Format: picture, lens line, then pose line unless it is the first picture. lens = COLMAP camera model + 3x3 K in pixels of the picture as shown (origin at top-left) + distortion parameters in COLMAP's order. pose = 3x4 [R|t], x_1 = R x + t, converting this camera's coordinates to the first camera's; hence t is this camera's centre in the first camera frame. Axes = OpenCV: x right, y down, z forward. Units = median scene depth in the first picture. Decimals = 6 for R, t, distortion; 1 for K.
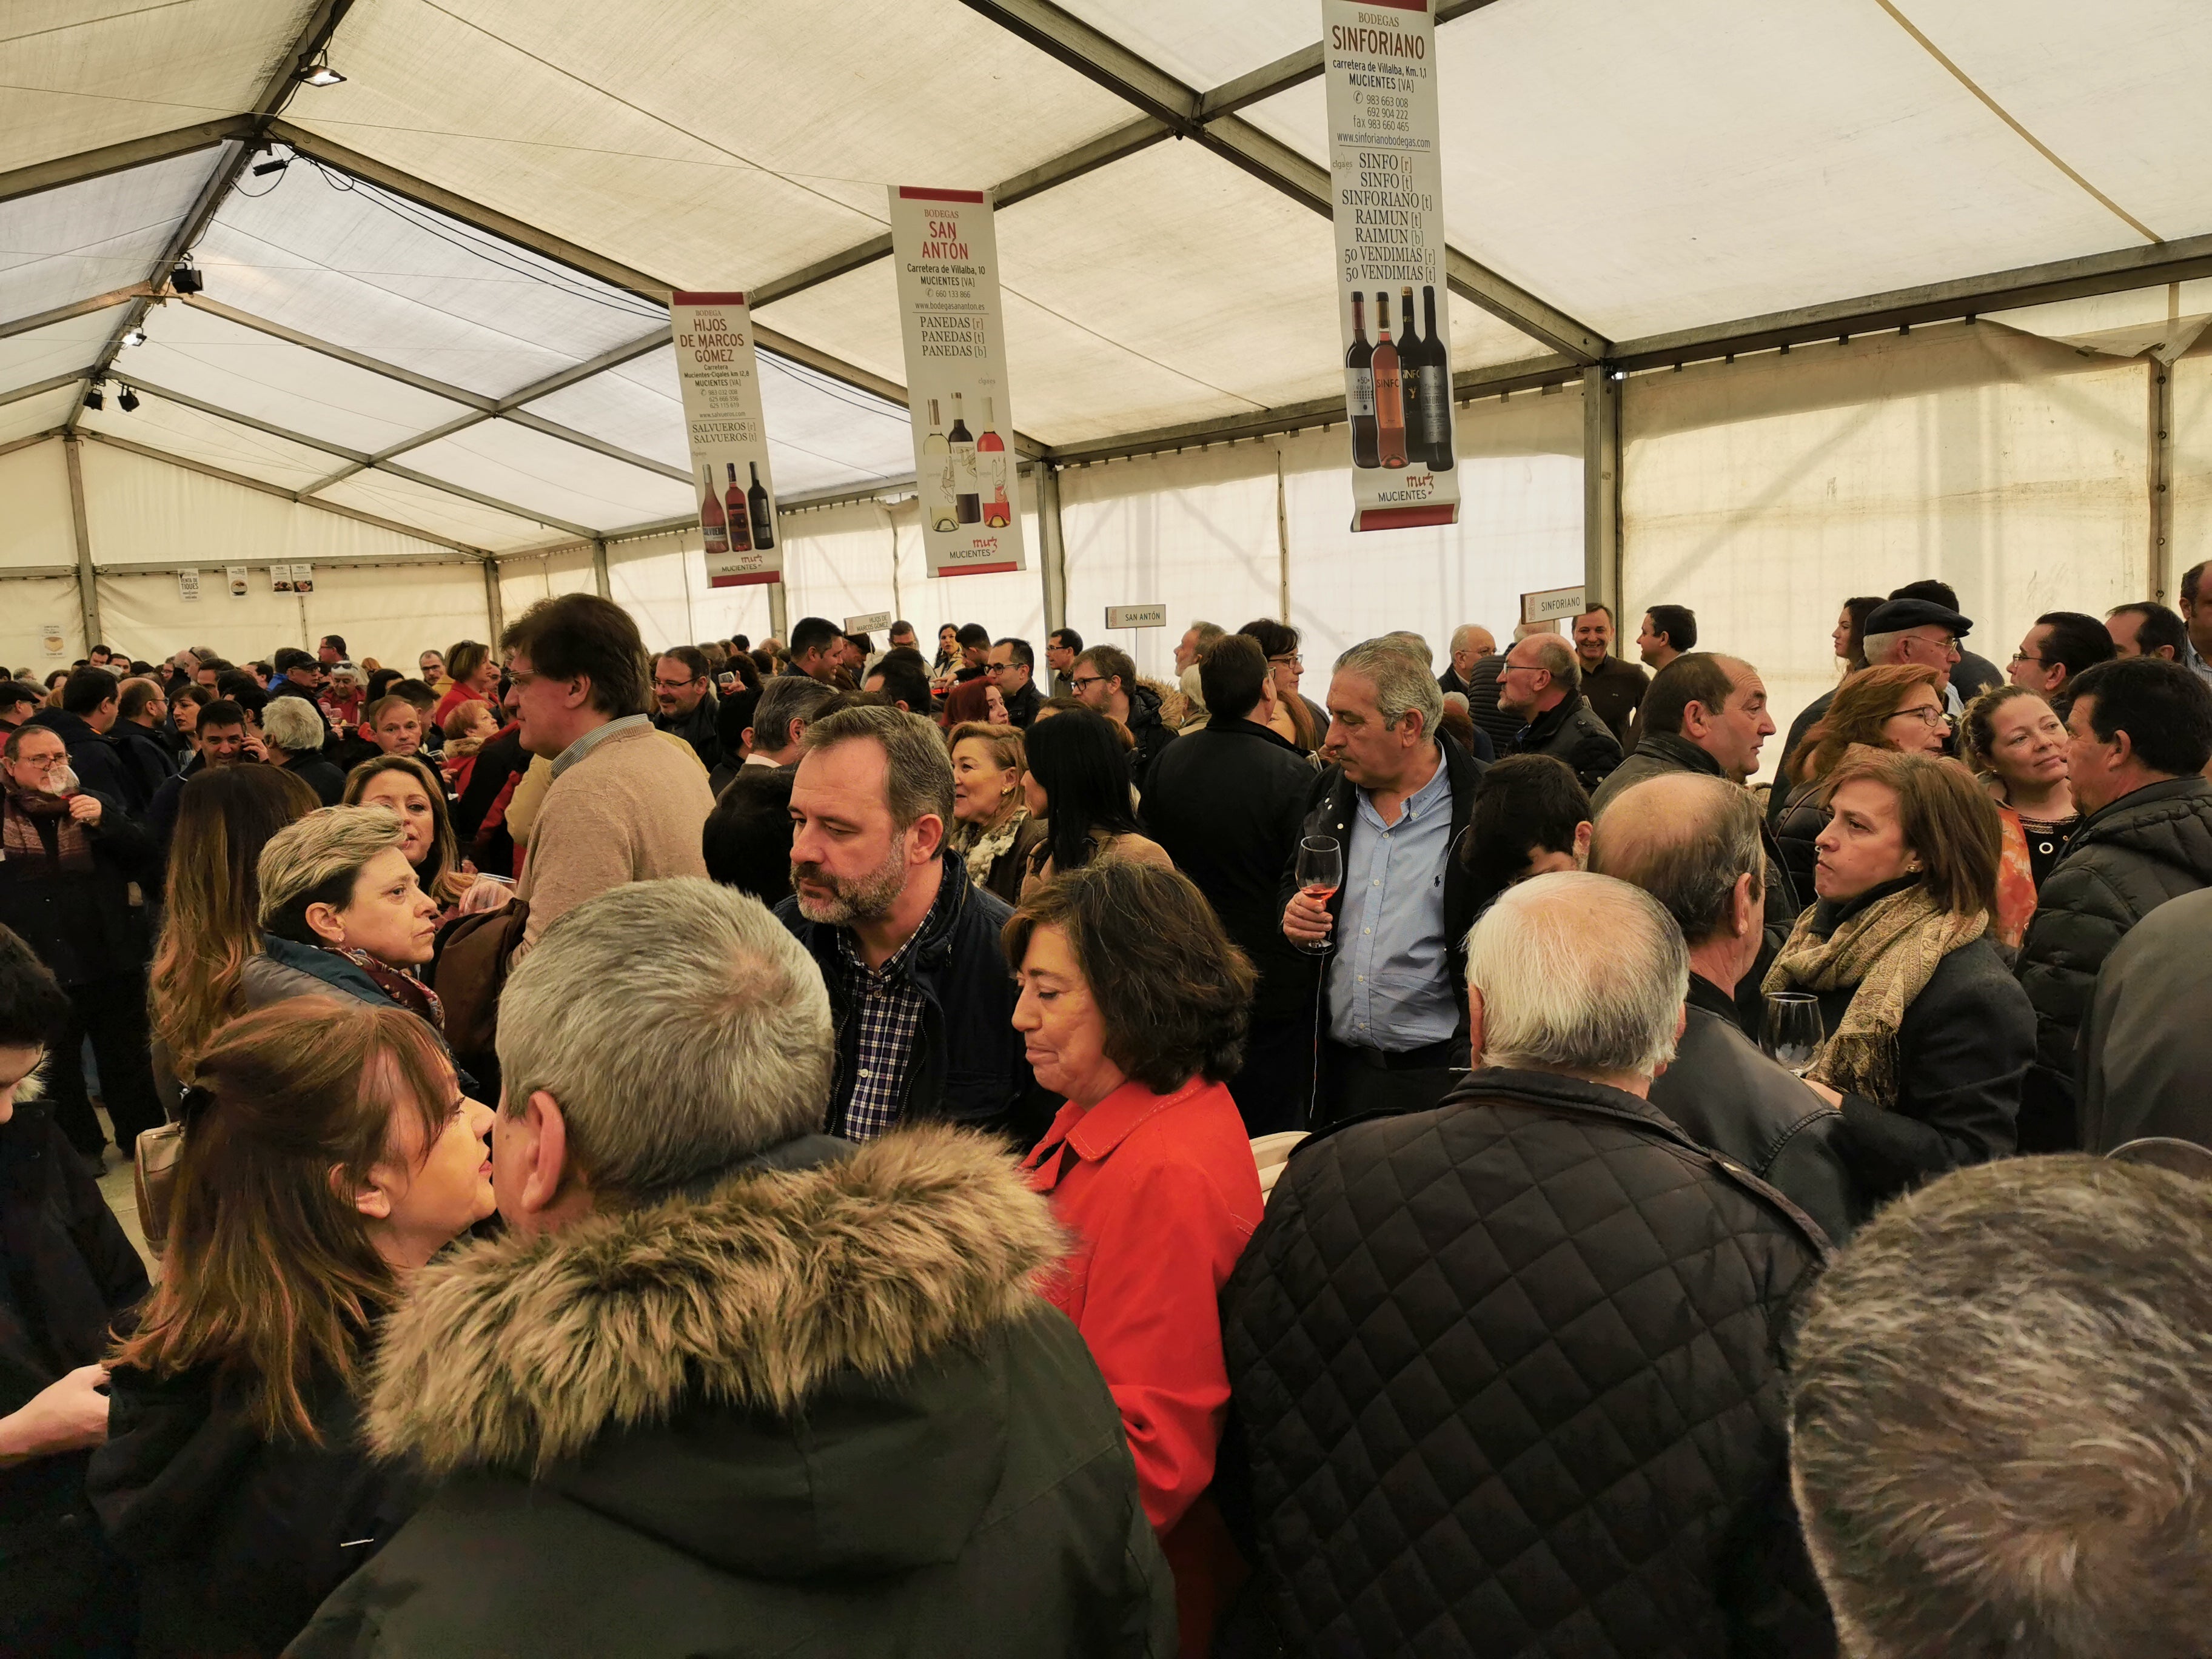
lens RADIAL K [[1708.8, 0, 1122.3], [0, 1708.8, 794.5], [0, 0, 1]] dist [0.069678, -0.100798]
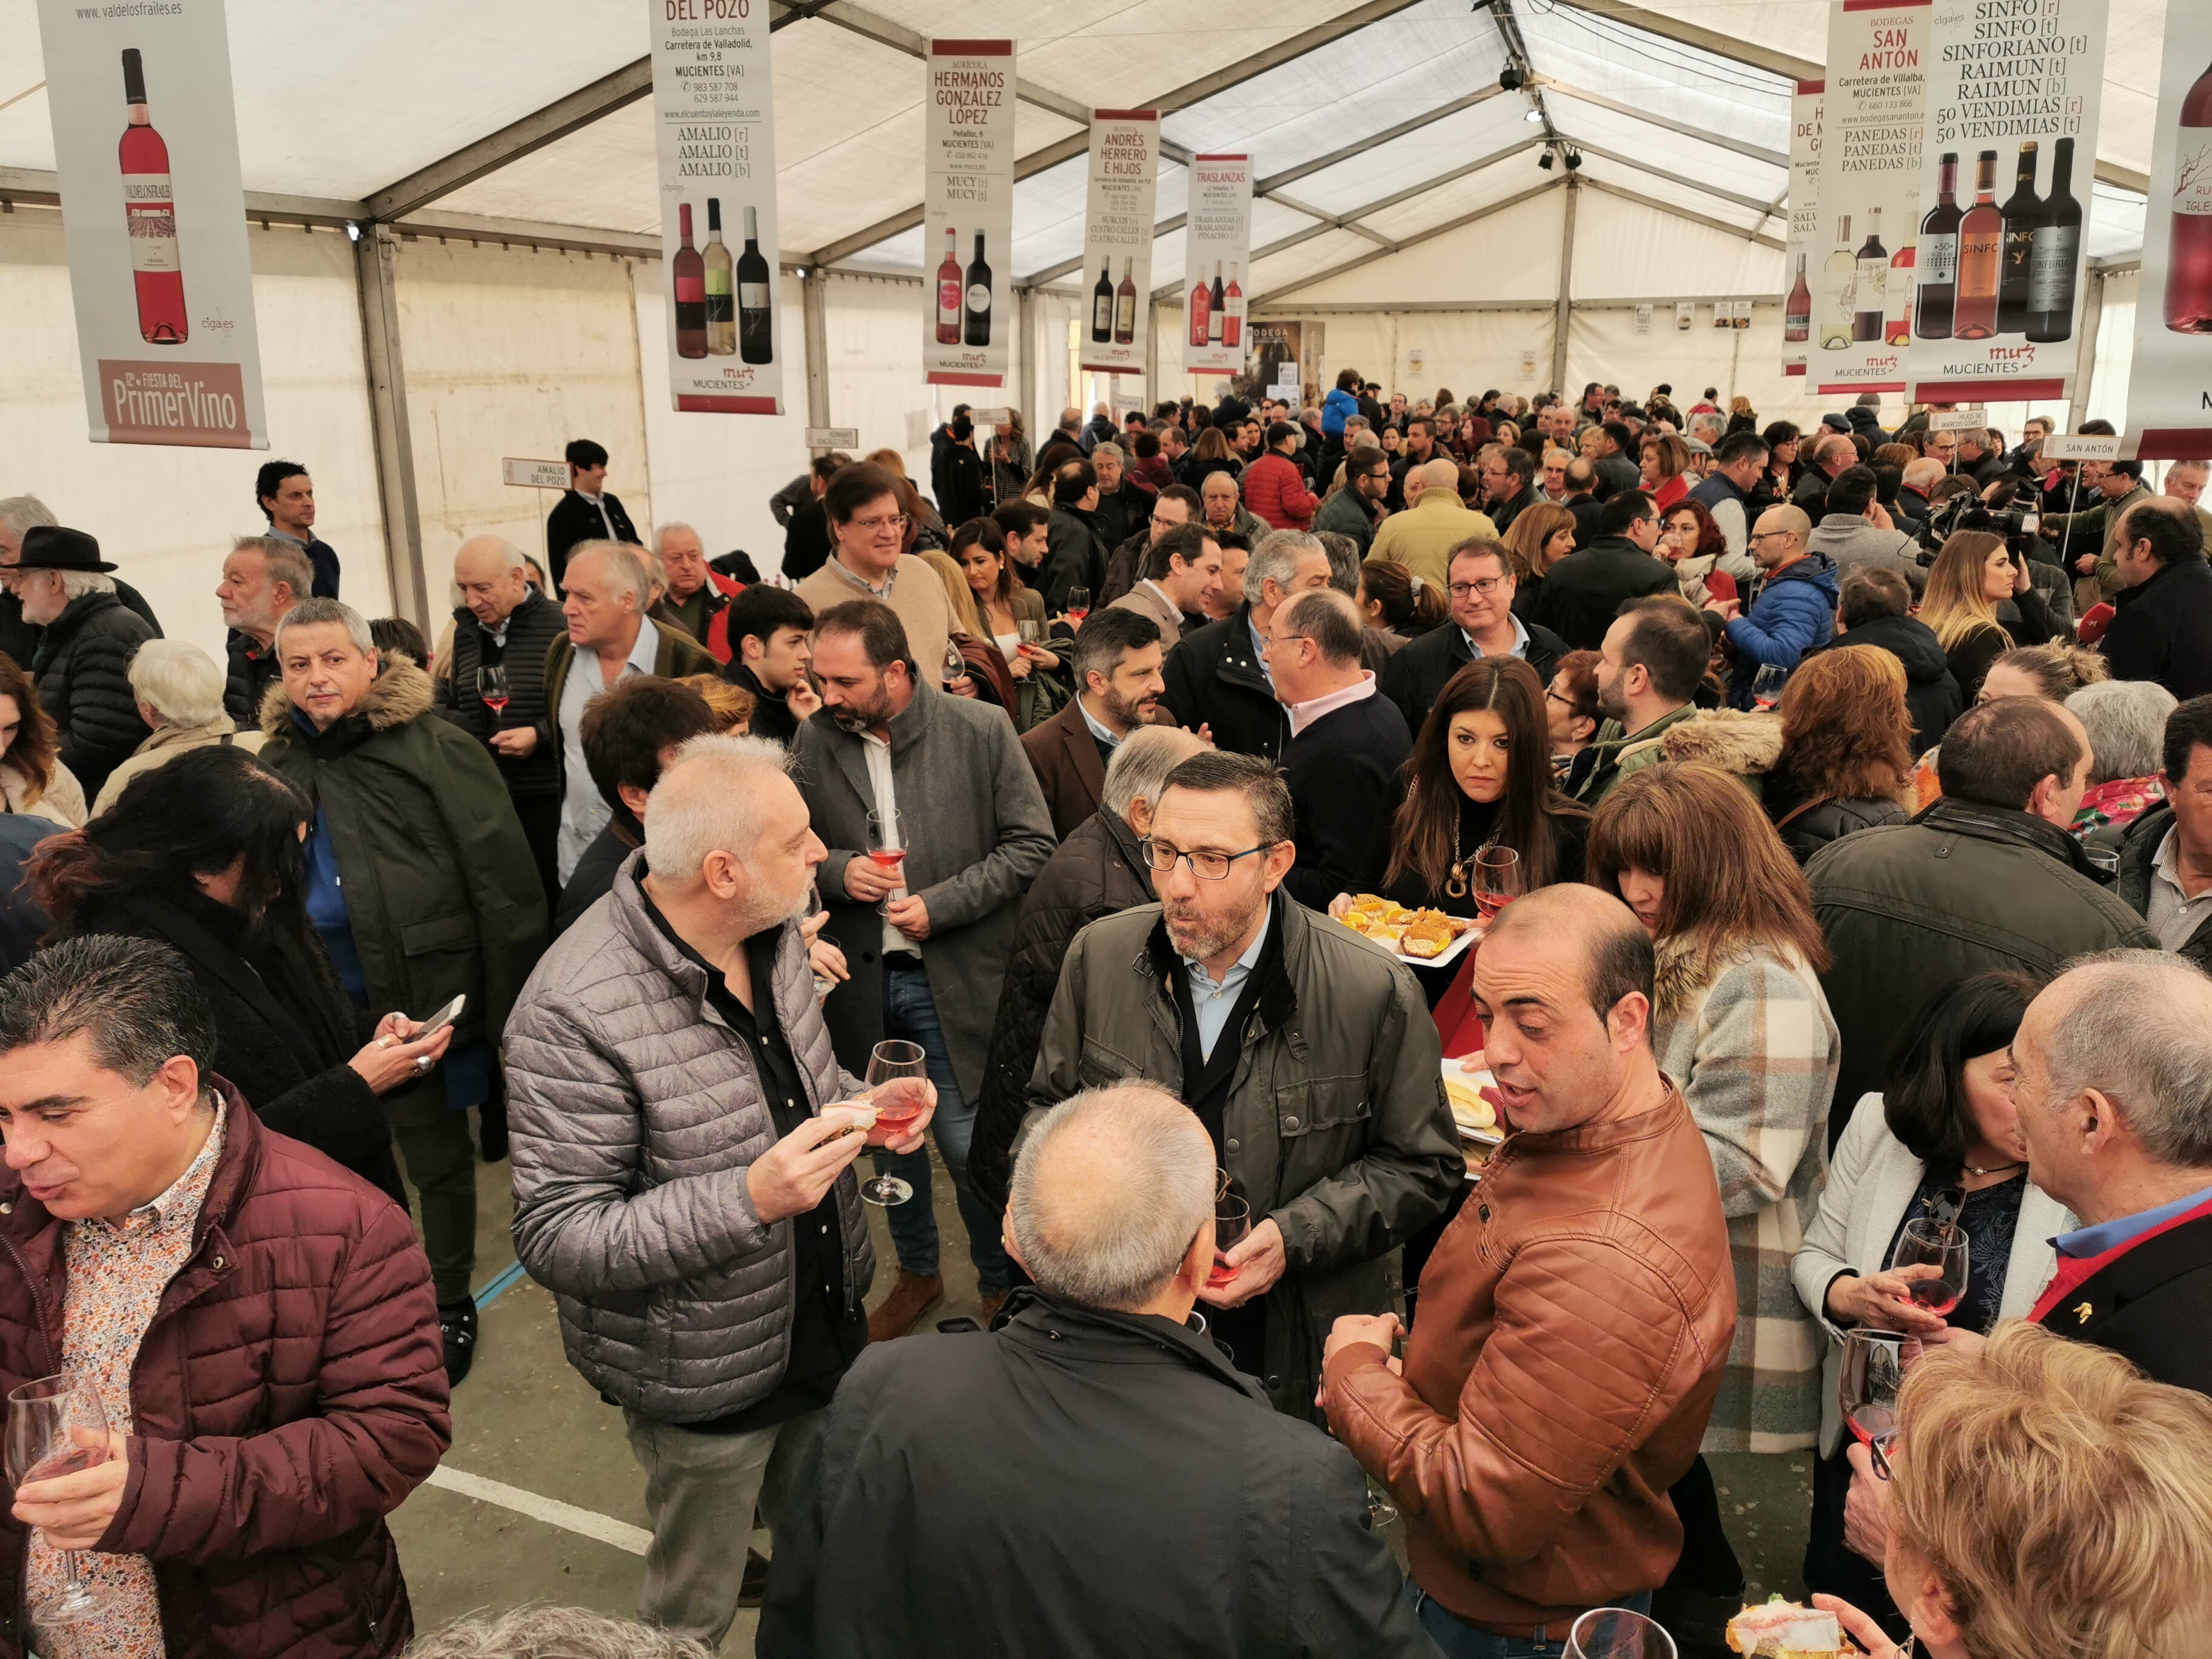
lens RADIAL K [[1708.8, 0, 1109.6], [0, 1708.8, 824.3], [0, 0, 1]] dist [0.069678, -0.100798]
pose [[0.622094, 0.257763, -0.739295, 0.361506], [-0.121603, 0.964603, 0.233994, -0.053313], [0.773442, -0.055666, 0.631418, -0.002918]]
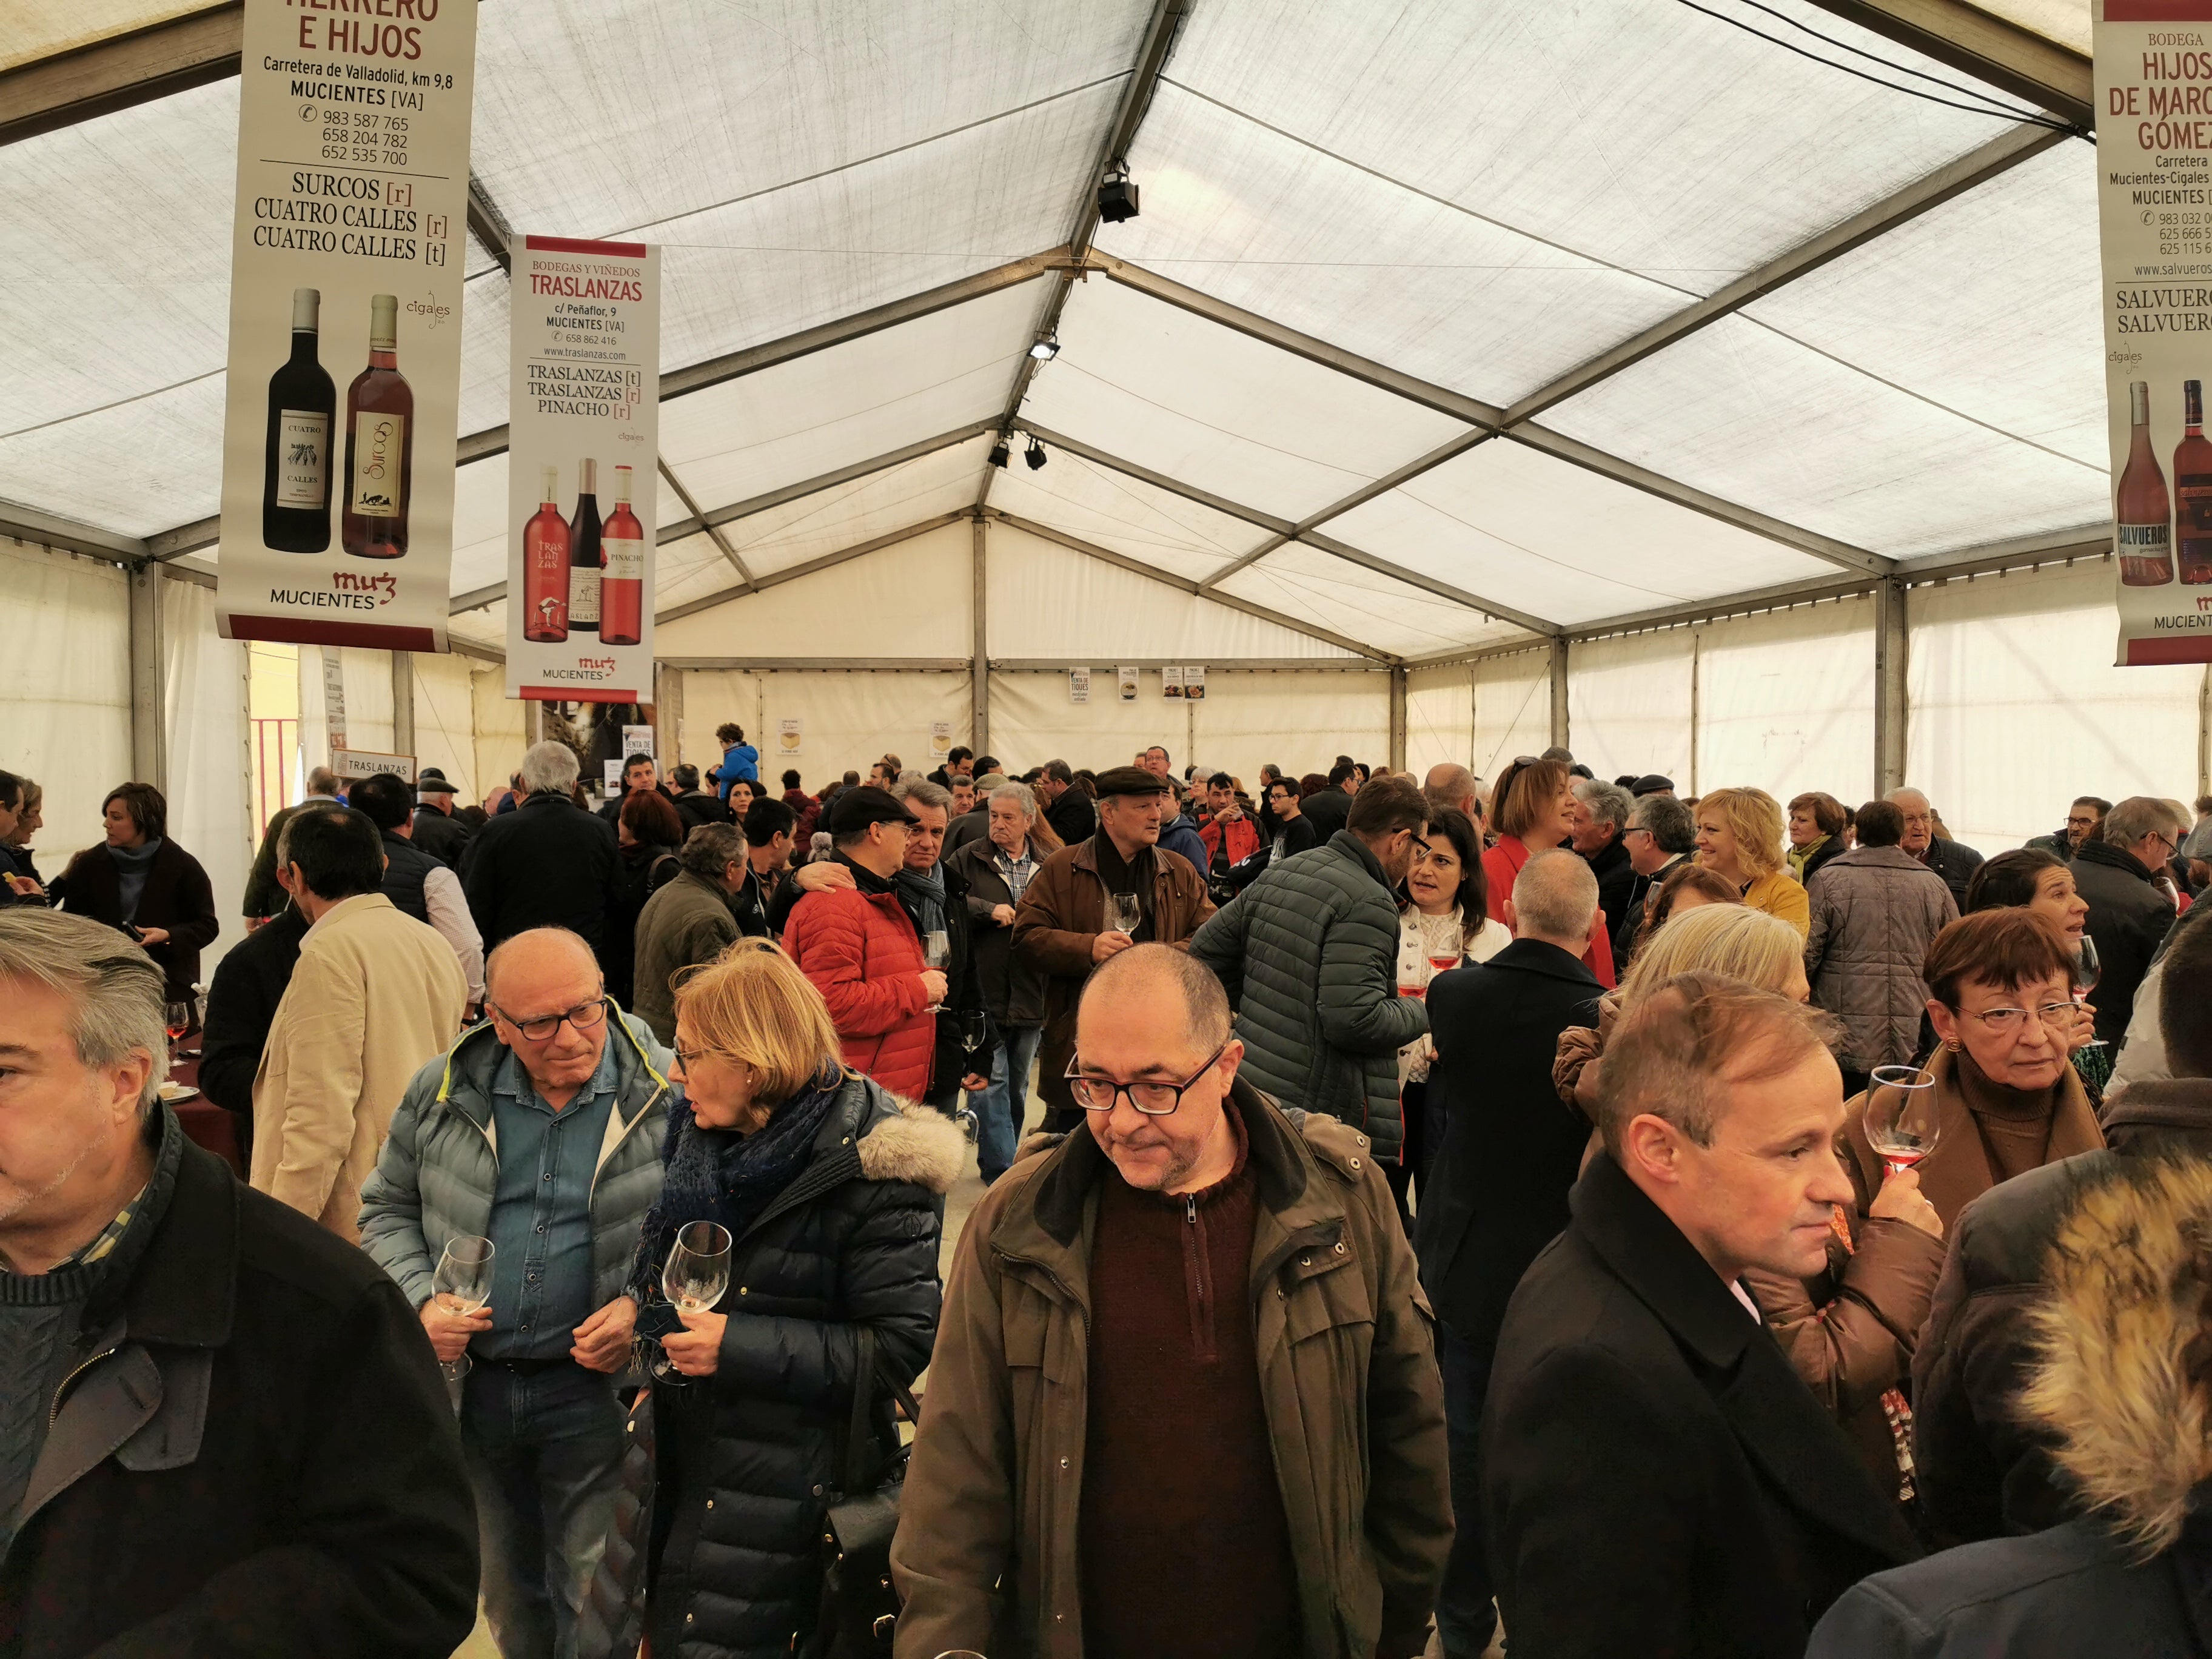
lens RADIAL K [[1708.8, 0, 1116.6], [0, 1708.8, 828.1], [0, 0, 1]] dist [0.069678, -0.100798]
pose [[0.890520, 0.070177, -0.449499, -0.269213], [-0.096853, 0.994626, -0.036594, -0.038986], [0.444515, 0.076123, 0.892531, 0.506091]]
